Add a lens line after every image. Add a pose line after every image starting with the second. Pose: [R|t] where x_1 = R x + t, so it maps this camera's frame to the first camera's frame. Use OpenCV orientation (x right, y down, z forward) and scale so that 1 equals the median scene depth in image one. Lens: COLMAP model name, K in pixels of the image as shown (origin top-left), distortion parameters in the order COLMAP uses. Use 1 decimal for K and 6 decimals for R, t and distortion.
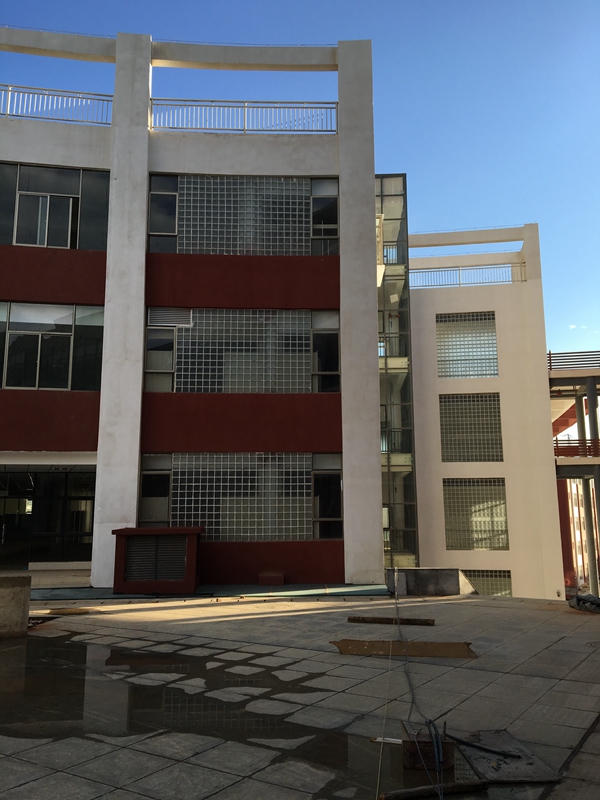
lens RADIAL K [[688.3, 0, 300.0], [0, 688.3, 400.0], [0, 0, 1]] dist [0.068542, -0.130259]
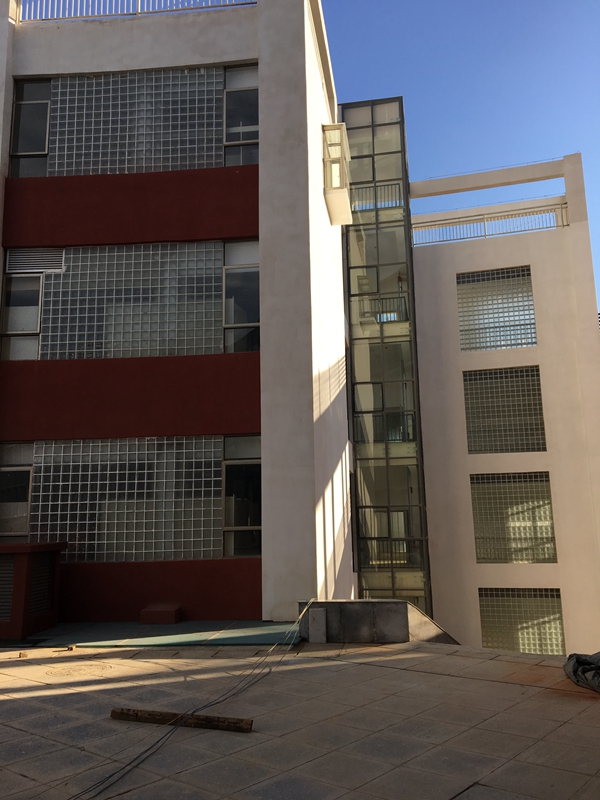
lens RADIAL K [[688.3, 0, 300.0], [0, 688.3, 400.0], [0, 0, 1]] dist [0.068542, -0.130259]
pose [[0.992583, -0.038740, -0.115229, 0.170481], [0.037278, 0.999195, -0.014816, 0.050446], [0.115710, 0.010410, 0.993229, 0.280266]]
